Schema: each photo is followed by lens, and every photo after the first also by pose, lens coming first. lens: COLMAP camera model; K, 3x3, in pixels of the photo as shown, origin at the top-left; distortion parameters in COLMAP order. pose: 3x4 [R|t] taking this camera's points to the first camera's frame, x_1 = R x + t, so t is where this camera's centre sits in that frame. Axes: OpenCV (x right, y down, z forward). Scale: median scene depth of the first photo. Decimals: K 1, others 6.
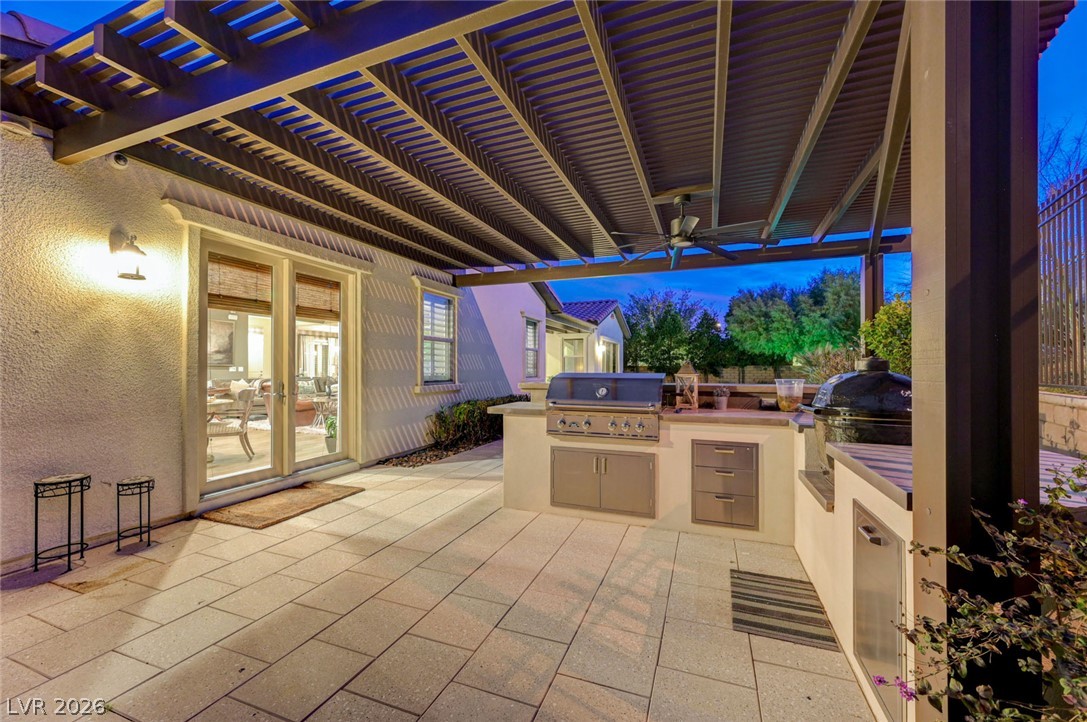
lens RADIAL K [[426.0, 0, 550.1], [0, 426.0, 367.9], [0, 0, 1]] dist [0.002149, -0.000032]
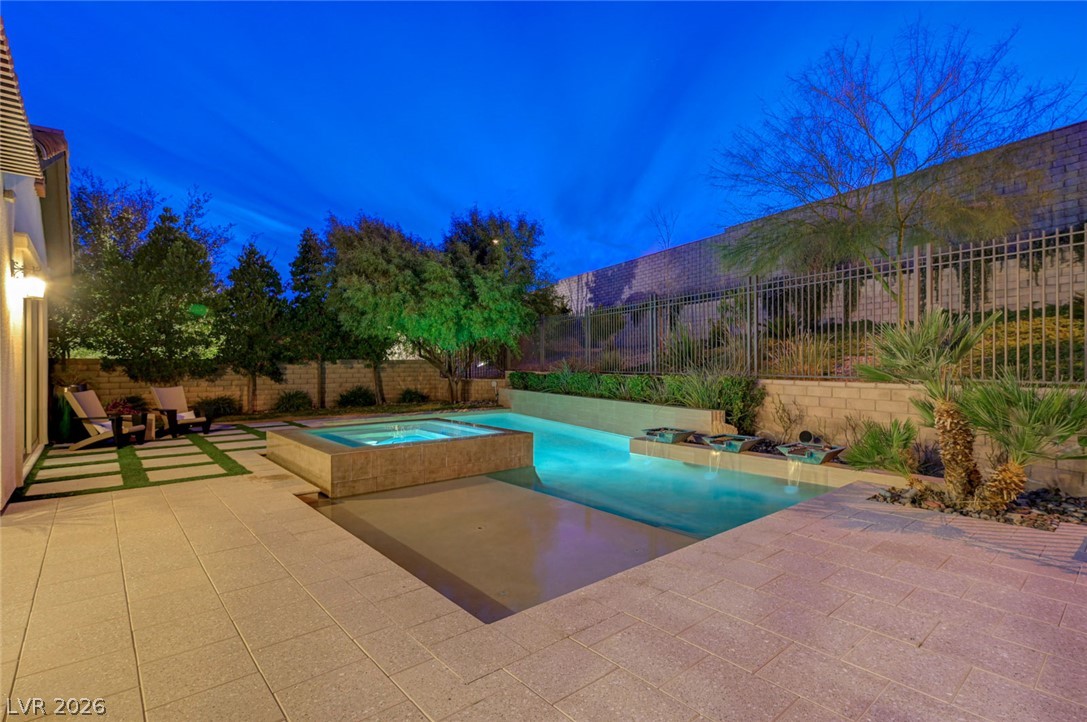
lens RADIAL K [[524.8, 0, 547.3], [0, 524.8, 364.3], [0, 0, 1]] dist [0.002893, 0.000089]
pose [[0.483589, -0.003369, 0.875289, 0.004717], [-0.000472, 0.999991, 0.004110, -0.008264], [-0.875295, -0.002400, 0.483584, 1.948798]]
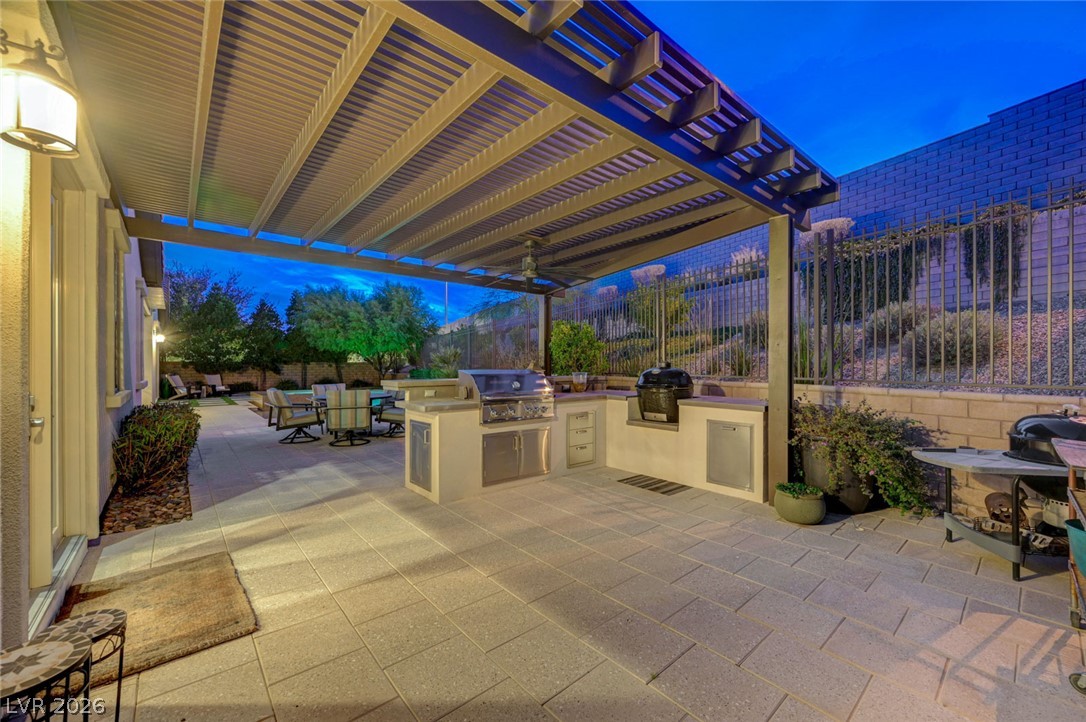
lens RADIAL K [[425.6, 0, 542.3], [0, 425.6, 364.5], [0, 0, 1]] dist [0.002149, -0.000032]
pose [[0.482045, -0.000056, 0.876147, -0.664485], [-0.001316, 0.999999, 0.000788, -0.004047], [-0.876146, -0.001532, 0.482044, 0.224892]]
